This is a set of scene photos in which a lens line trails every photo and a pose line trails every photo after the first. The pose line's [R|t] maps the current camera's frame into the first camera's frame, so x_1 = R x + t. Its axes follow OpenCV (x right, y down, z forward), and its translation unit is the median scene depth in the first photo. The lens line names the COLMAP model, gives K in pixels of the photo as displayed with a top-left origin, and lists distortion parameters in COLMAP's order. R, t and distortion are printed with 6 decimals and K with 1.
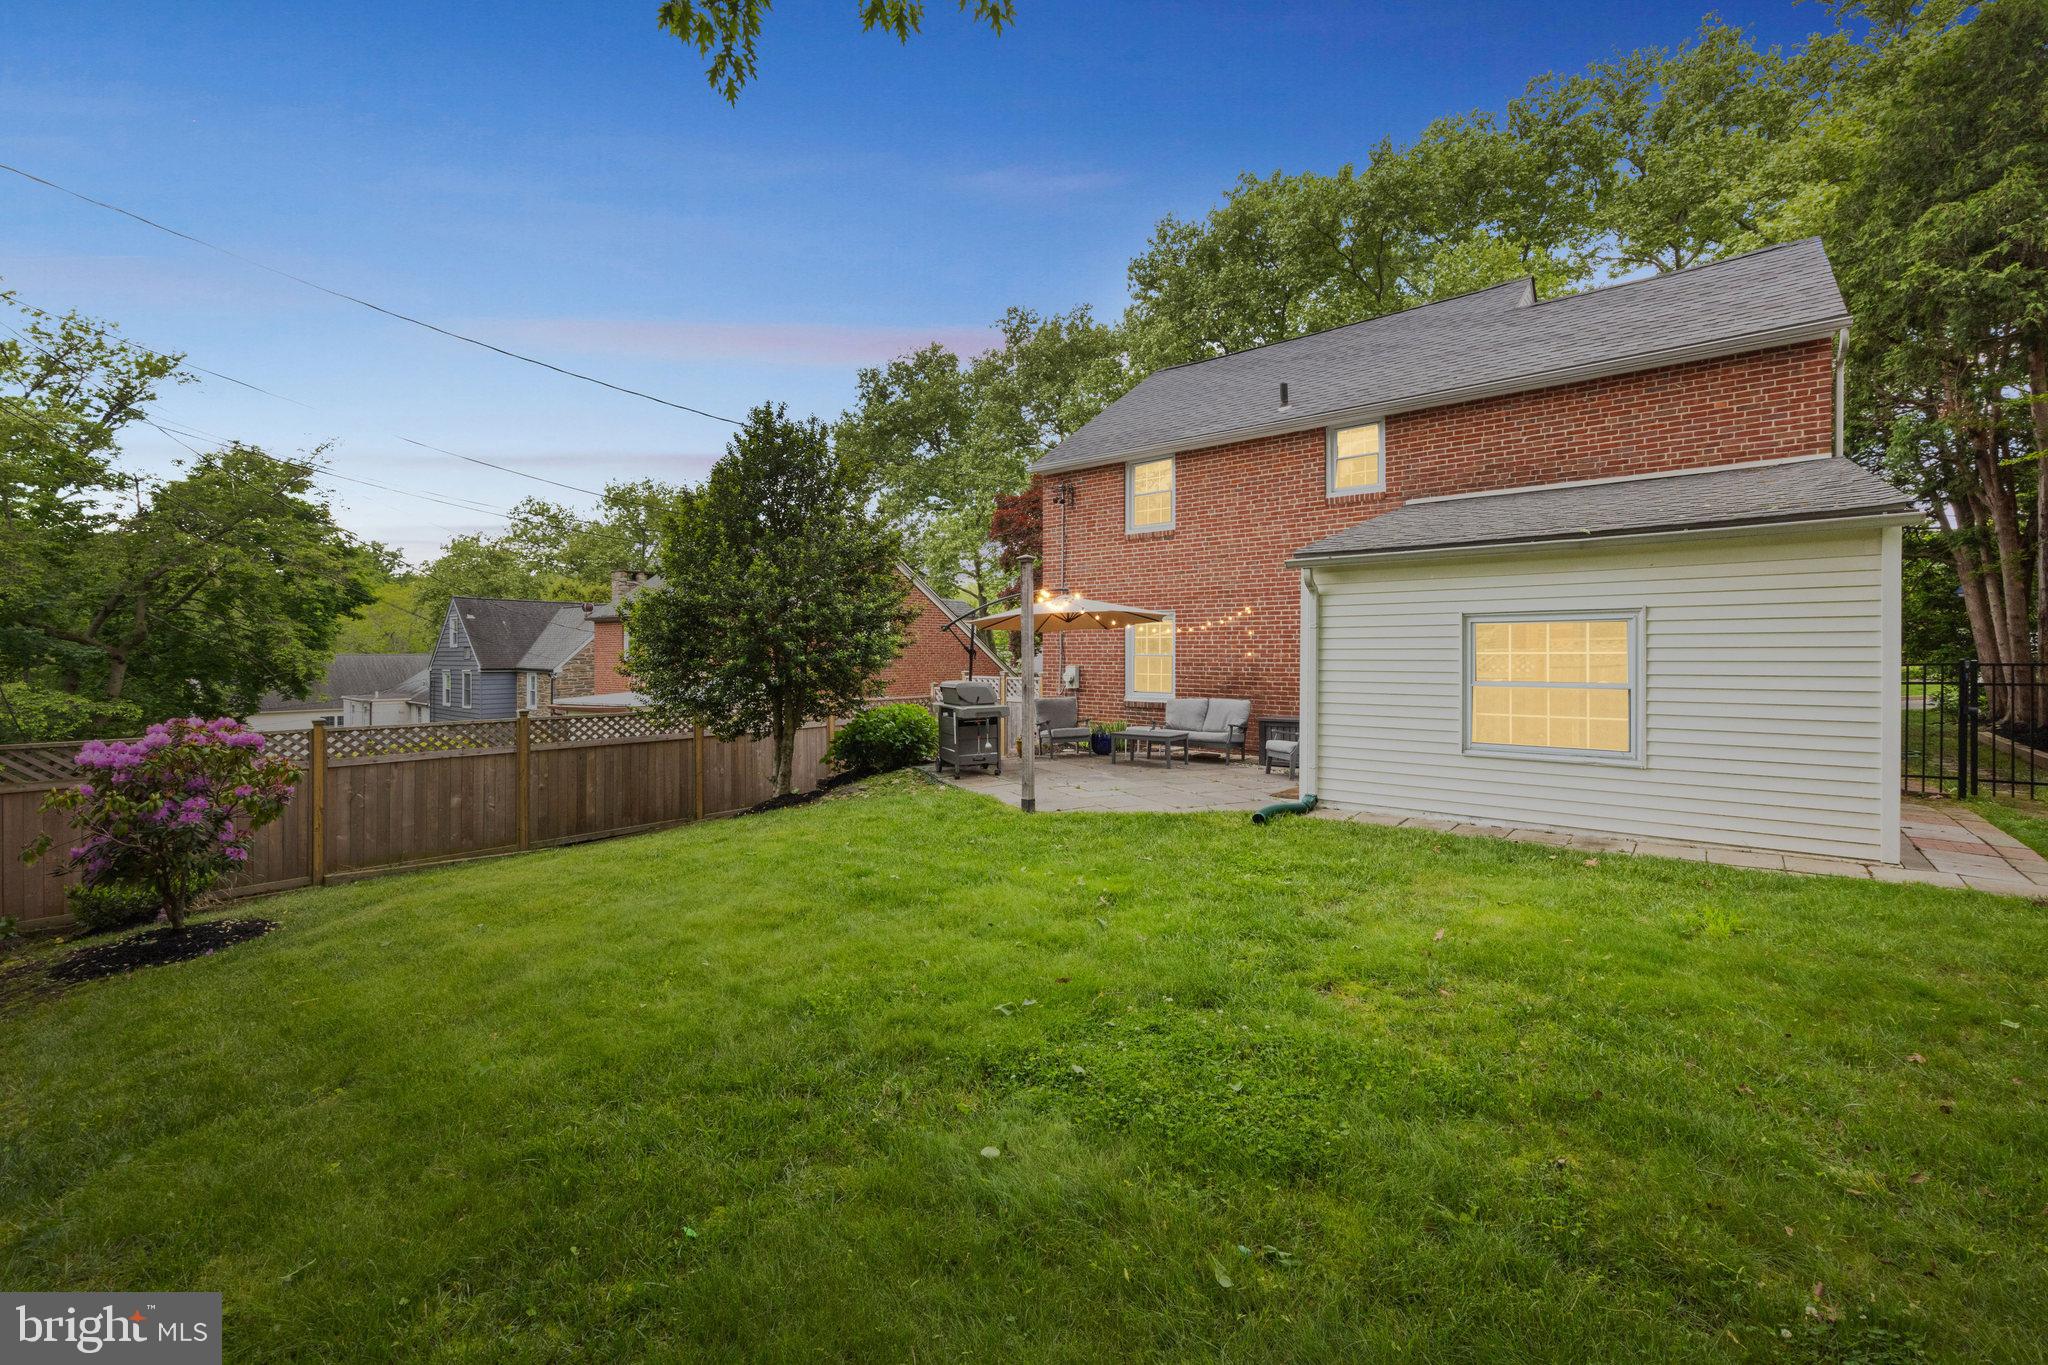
lens RADIAL K [[832.9, 0, 1017.1], [0, 832.9, 655.1], [0, 0, 1]] dist [0.000403, -0.000227]
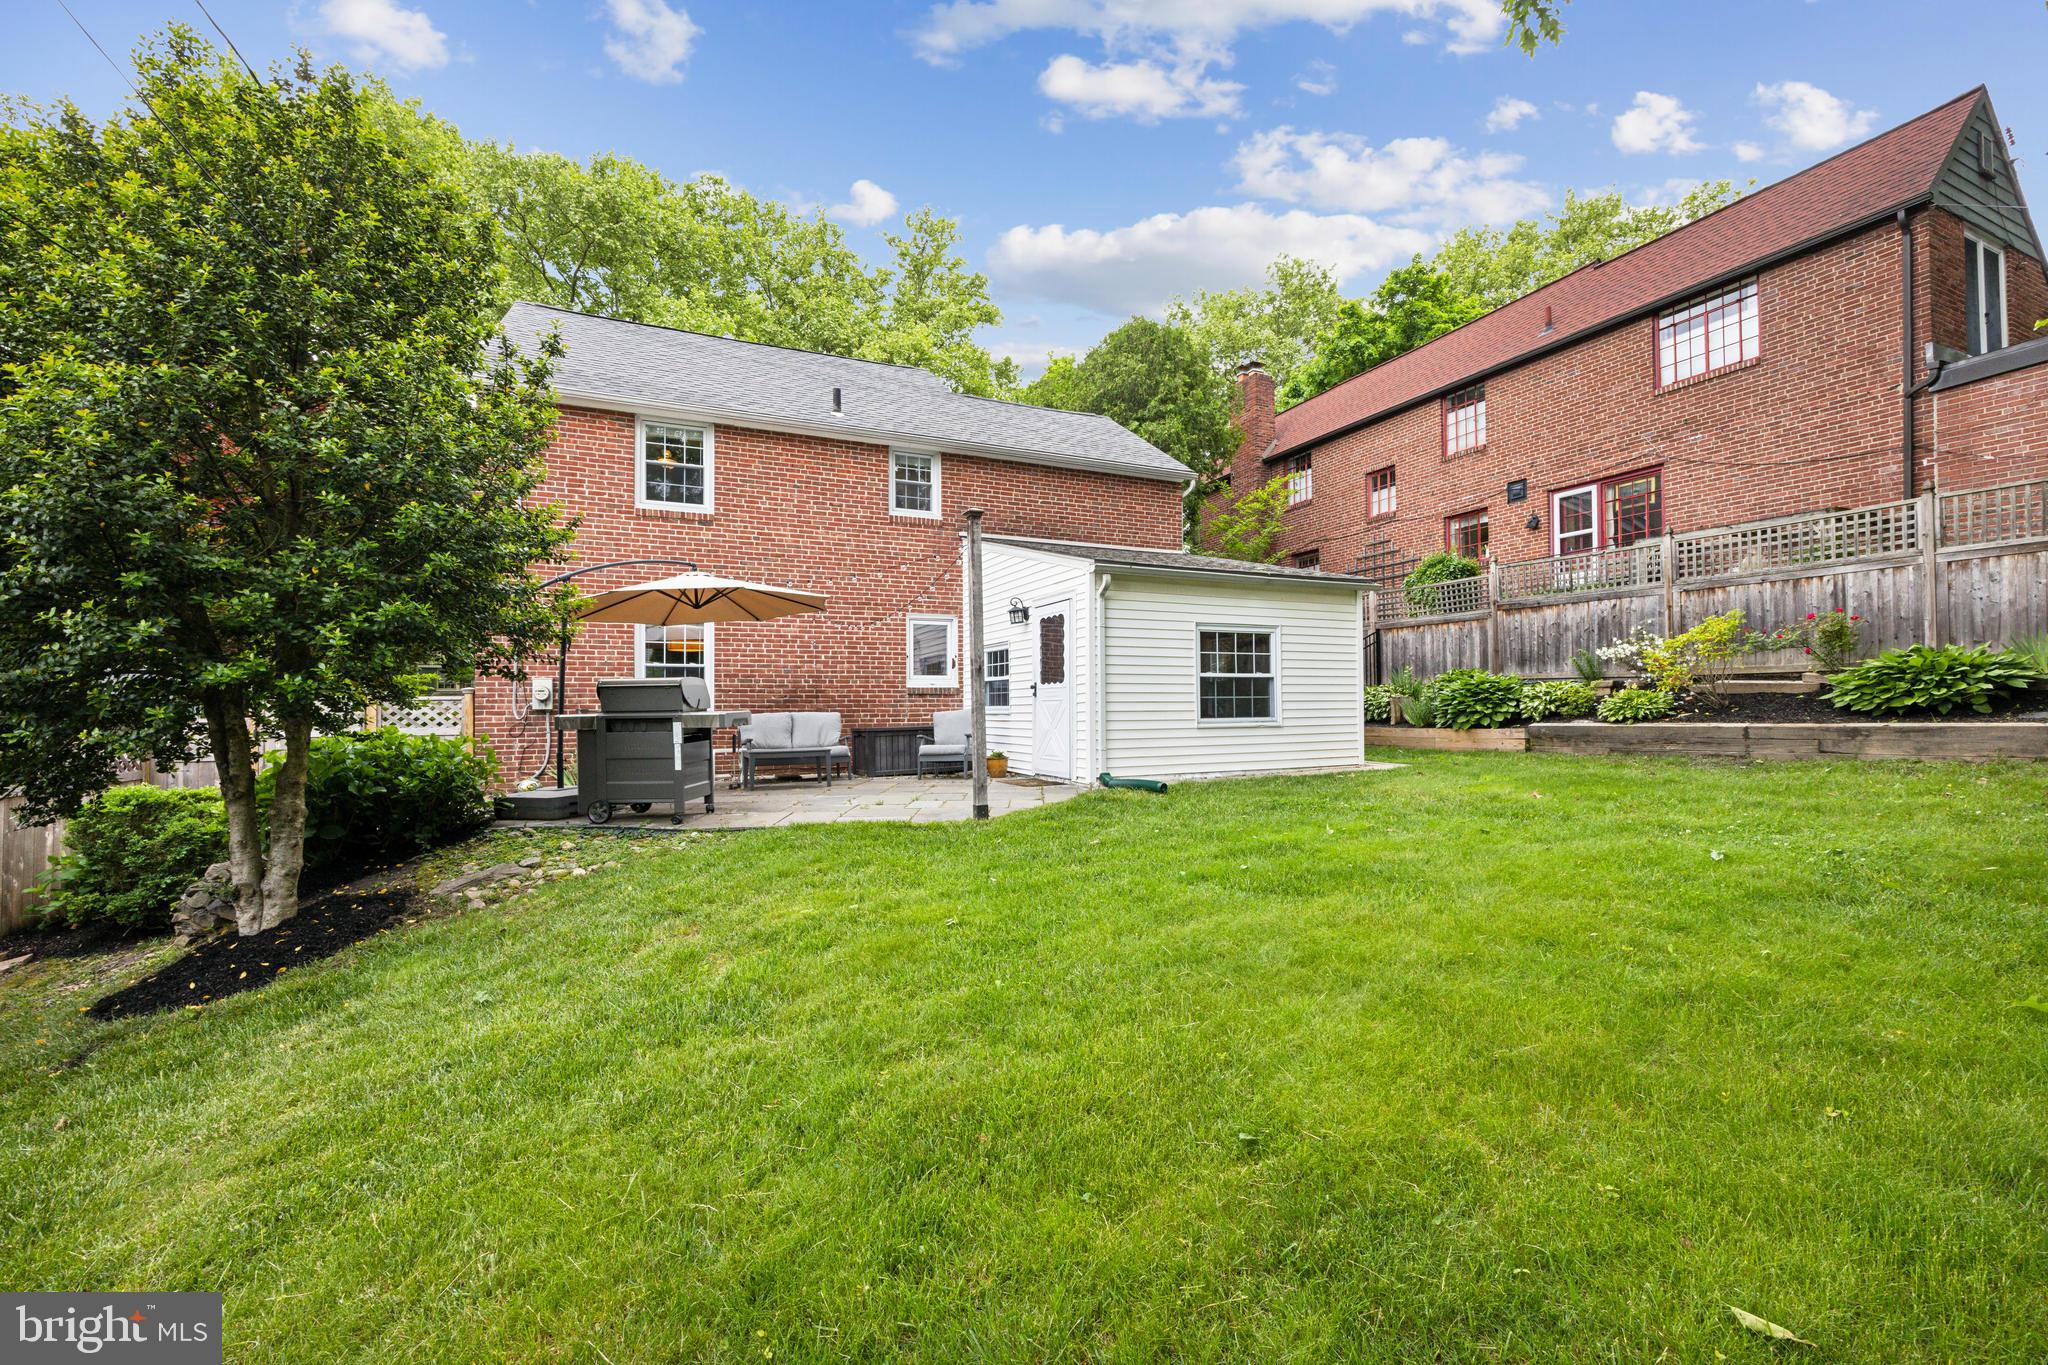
lens RADIAL K [[832.9, 0, 1011.2], [0, 832.9, 698.8], [0, 0, 1]] dist [0.000403, -0.000227]
pose [[0.431250, 0.009312, 0.902185, -0.474072], [0.007717, 0.999872, -0.014009, 0.052669], [-0.902200, 0.013003, 0.431123, 0.407097]]
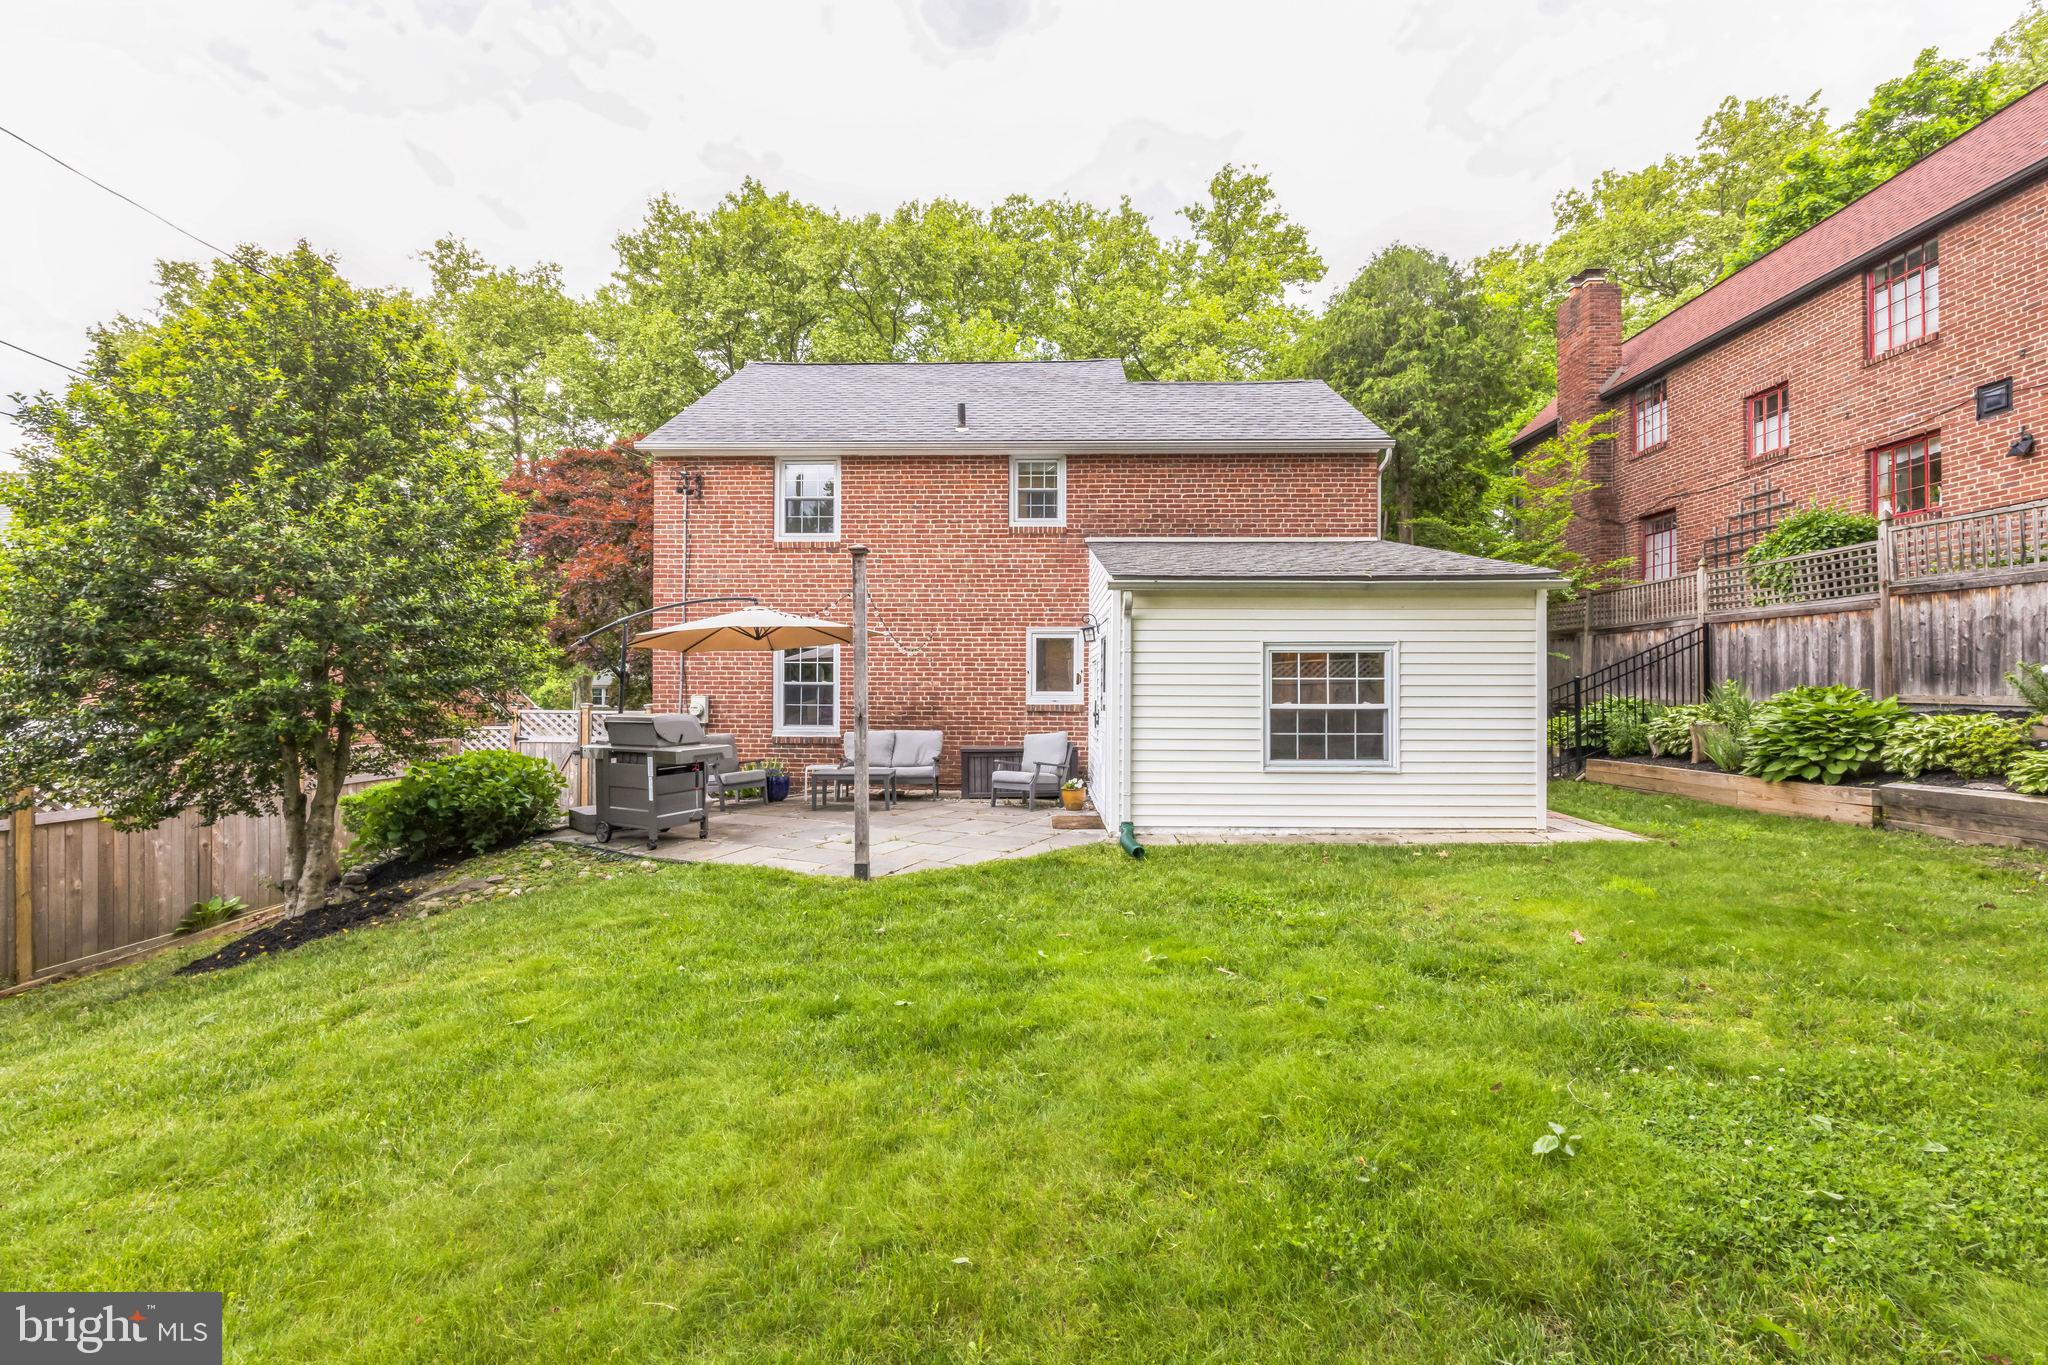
lens RADIAL K [[832.9, 0, 1015.5], [0, 832.9, 688.1], [0, 0, 1]] dist [0.000403, -0.000227]
pose [[0.786169, 0.005870, 0.617983, -0.231442], [-0.003642, 0.999982, -0.004866, 0.009976], [-0.618000, 0.001575, 0.786176, 0.202195]]
